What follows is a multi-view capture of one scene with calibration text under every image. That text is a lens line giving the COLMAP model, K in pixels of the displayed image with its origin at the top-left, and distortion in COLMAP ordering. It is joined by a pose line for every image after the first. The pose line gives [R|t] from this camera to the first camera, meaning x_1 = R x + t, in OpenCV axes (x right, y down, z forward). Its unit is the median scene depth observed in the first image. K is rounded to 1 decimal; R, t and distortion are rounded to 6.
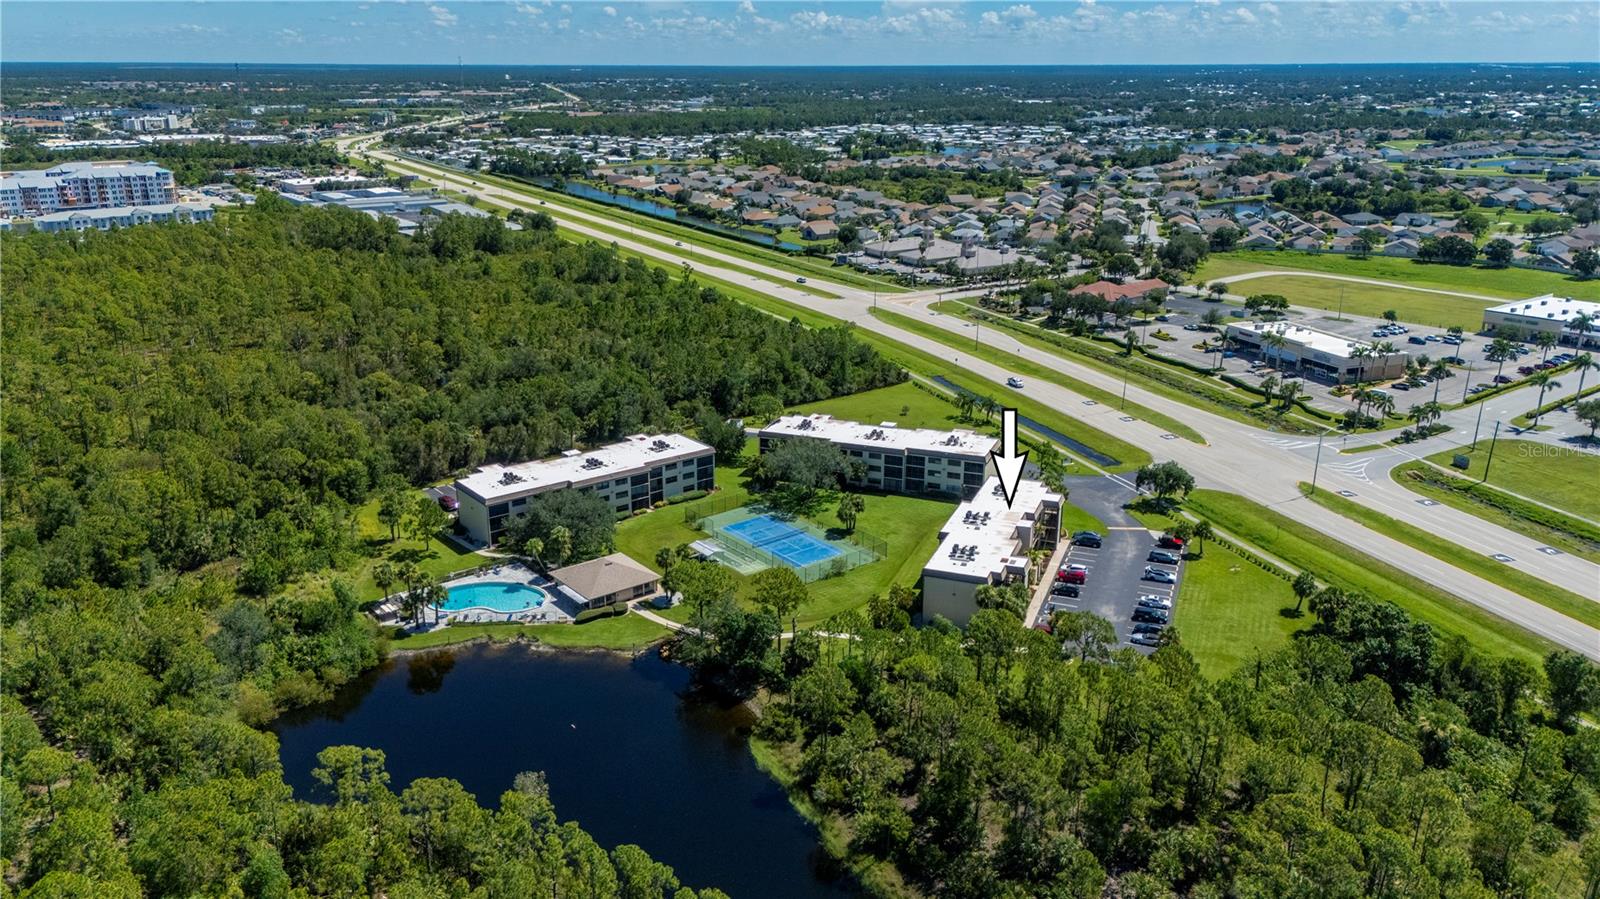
lens RADIAL K [[1202.4, 0, 800.6], [0, 1202.4, 454.5], [0, 0, 1]] dist [0.073221, -0.066650]
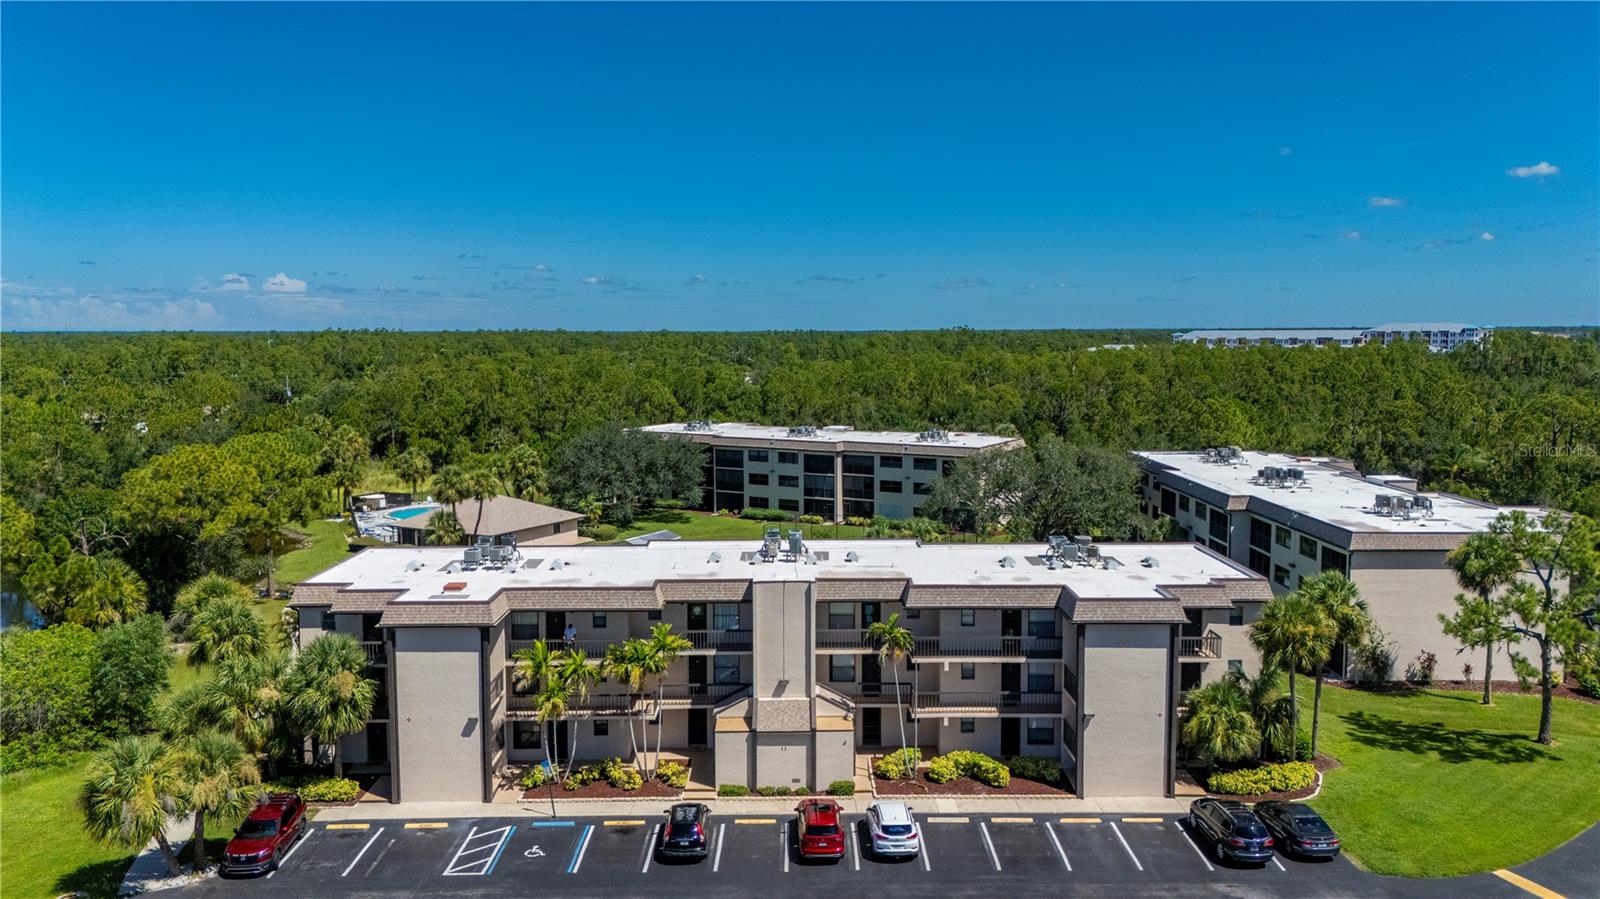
lens RADIAL K [[1202.4, 0, 800.6], [0, 1202.4, 454.5], [0, 0, 1]] dist [0.073221, -0.066650]
pose [[0.364971, 0.093543, -0.926308, 0.392536], [-0.285257, 0.958324, -0.015617, 0.028040], [0.886242, 0.269935, 0.376444, 0.772245]]
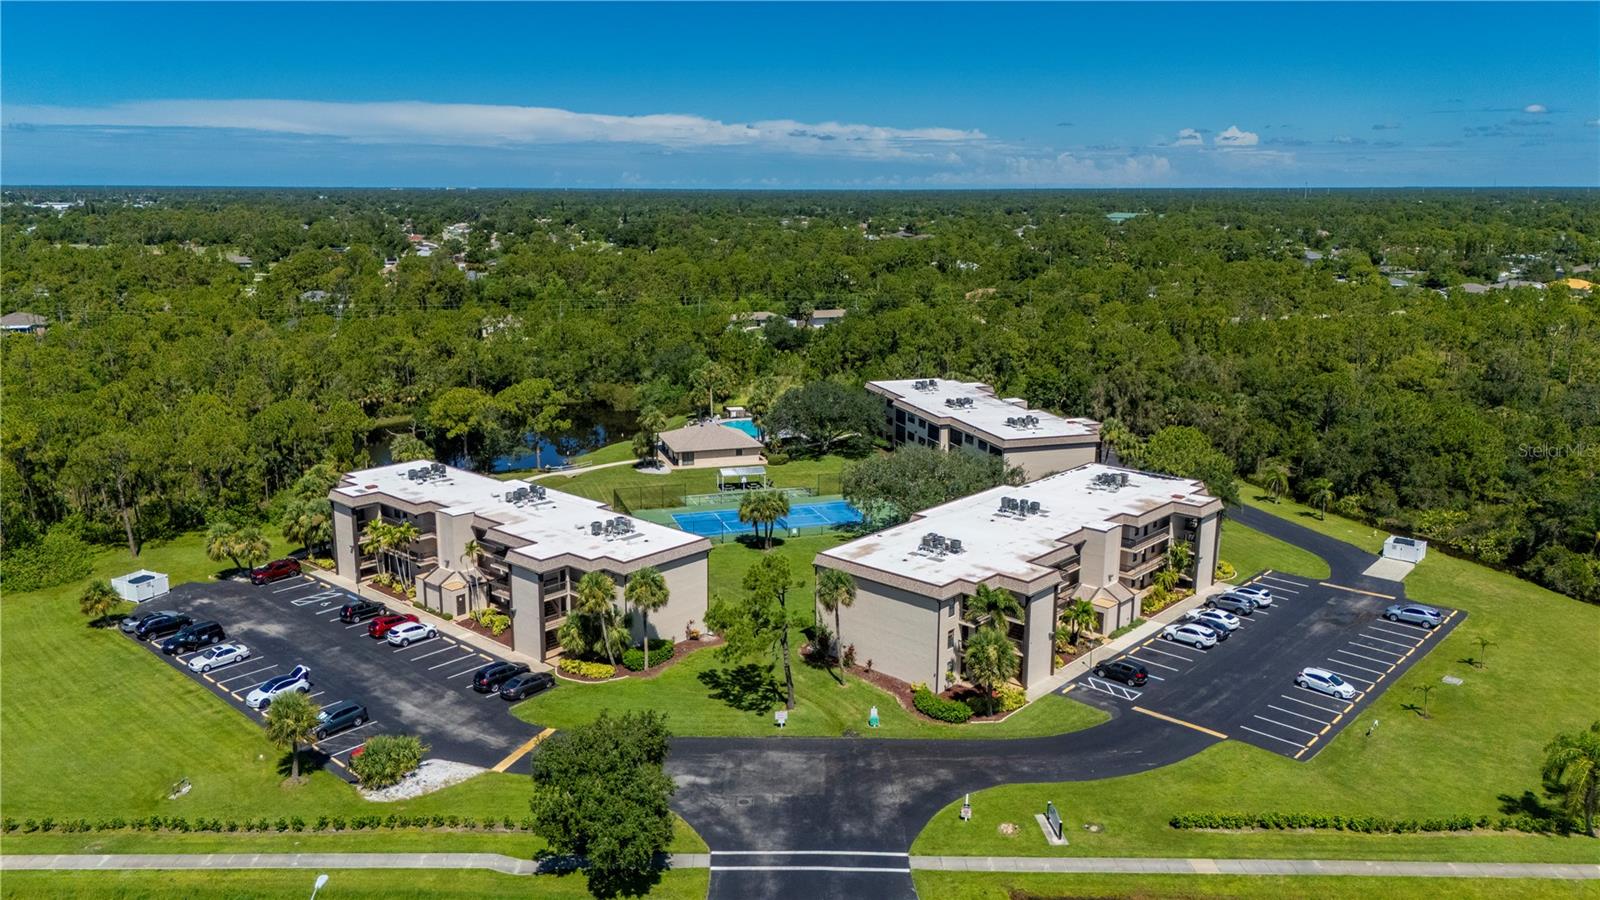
lens RADIAL K [[1189.8, 0, 773.2], [0, 1189.8, 453.8], [0, 0, 1]] dist [0.086087, -0.100418]
pose [[-0.373112, 0.201278, -0.905690, 0.559512], [-0.288917, 0.902439, 0.319579, -0.169507], [0.881655, 0.380908, -0.278558, 1.116789]]
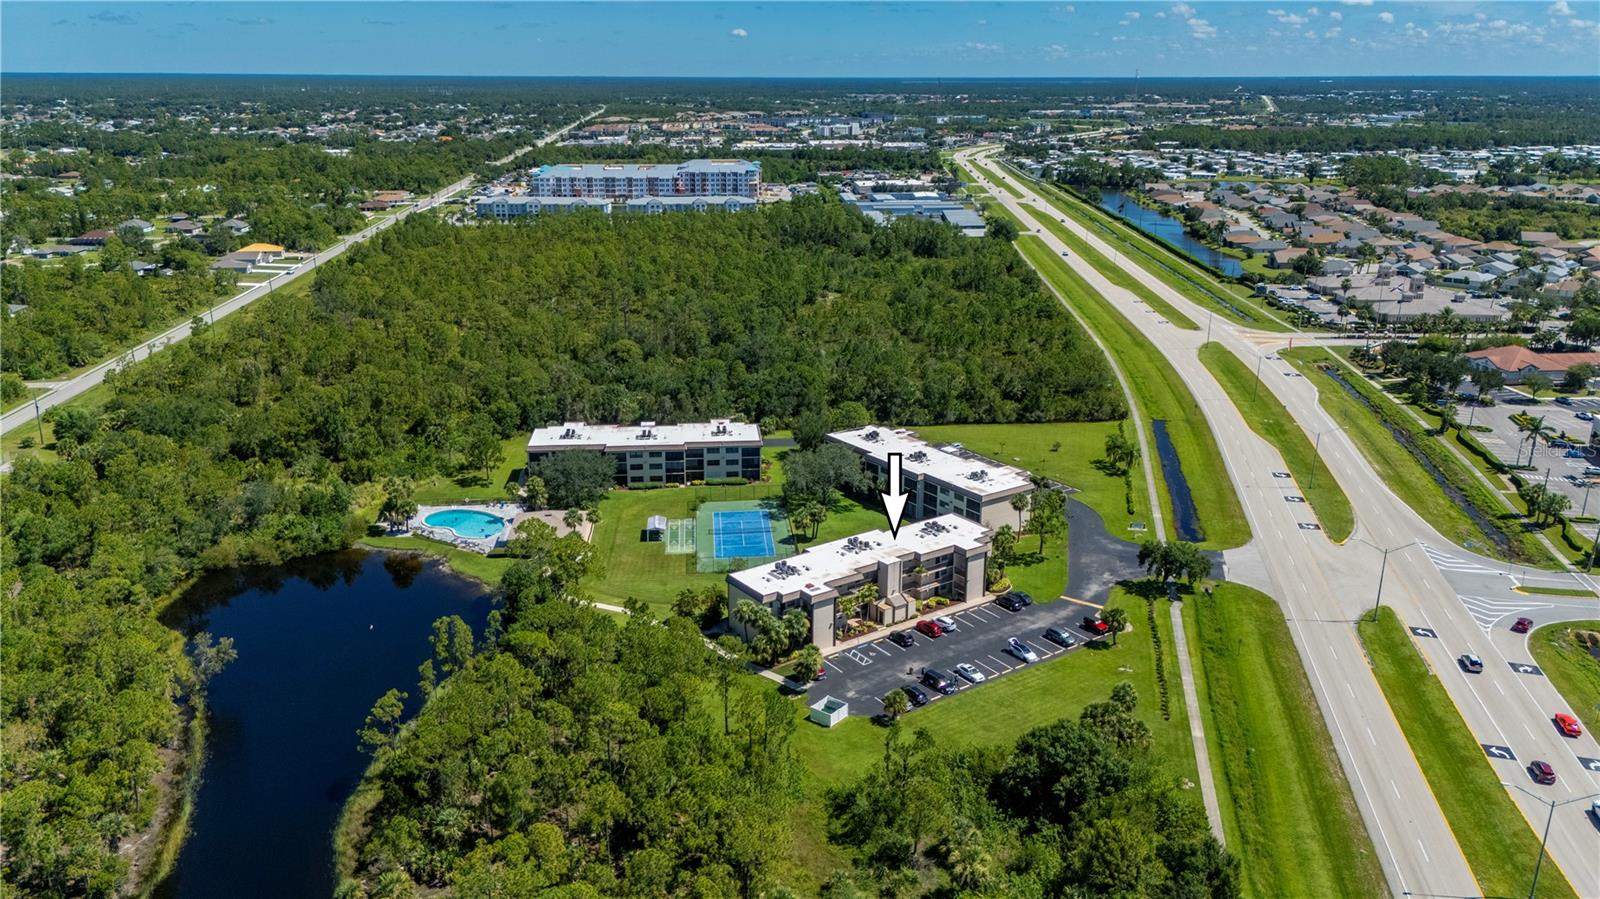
lens RADIAL K [[1194.3, 0, 800.0], [0, 1194.3, 449.5], [0, 0, 1]] dist [0.086813, -0.101831]
pose [[0.835100, 0.165999, -0.524454, 0.526959], [-0.171882, 0.984389, 0.037886, -0.045496], [0.522556, 0.058506, 0.850596, 0.136372]]
